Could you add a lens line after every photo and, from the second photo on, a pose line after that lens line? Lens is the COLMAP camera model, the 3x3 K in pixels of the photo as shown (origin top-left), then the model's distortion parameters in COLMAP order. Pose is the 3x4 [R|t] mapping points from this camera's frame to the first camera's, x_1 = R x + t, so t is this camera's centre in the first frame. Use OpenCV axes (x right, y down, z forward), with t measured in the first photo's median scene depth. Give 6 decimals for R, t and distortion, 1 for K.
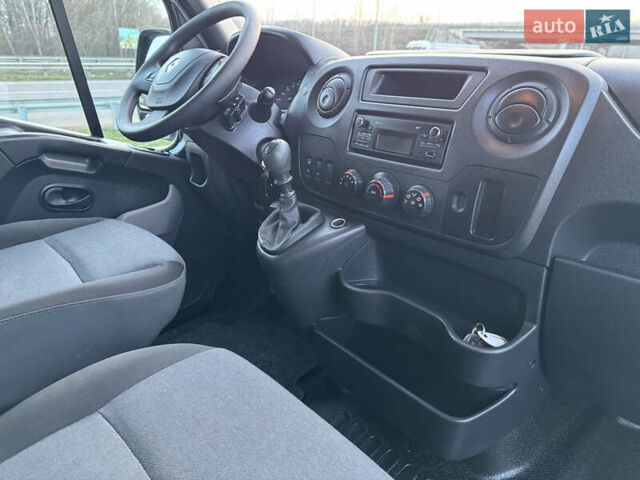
lens RADIAL K [[450.3, 0, 322.8], [0, 450.3, 240.0], [0, 0, 1]] dist [0.068079, -0.071055]
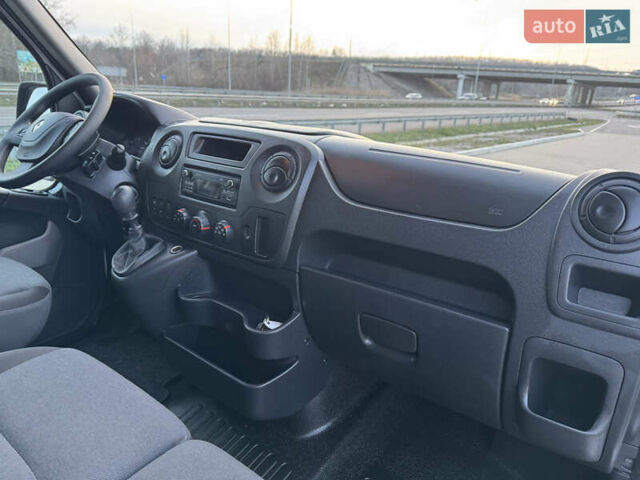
lens RADIAL K [[452.3, 0, 325.5], [0, 452.3, 242.9], [0, 0, 1]] dist [0.062151, -0.076564]
pose [[0.984781, -0.037194, 0.169773, 0.222938], [0.045820, 0.997835, -0.047177, 0.023850], [-0.167651, 0.054239, 0.984353, -0.341076]]
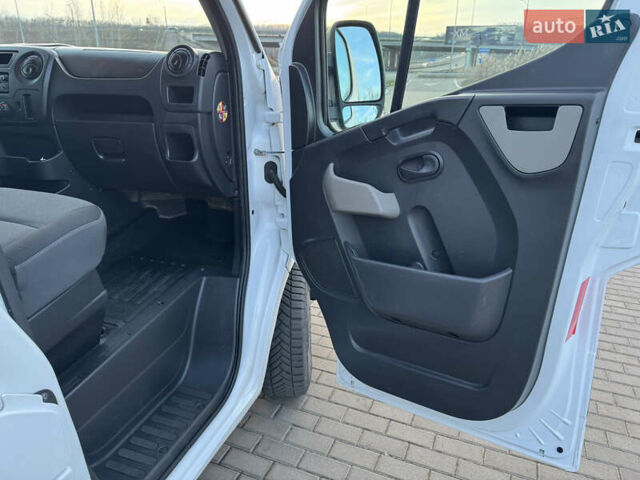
lens RADIAL K [[450.3, 0, 322.8], [0, 450.3, 240.0], [0, 0, 1]] dist [0.068079, -0.071055]
pose [[0.868586, -0.194313, 0.455852, 0.339802], [0.196726, 0.979529, 0.042692, 0.612727], [-0.454816, 0.052597, 0.889031, -1.376891]]
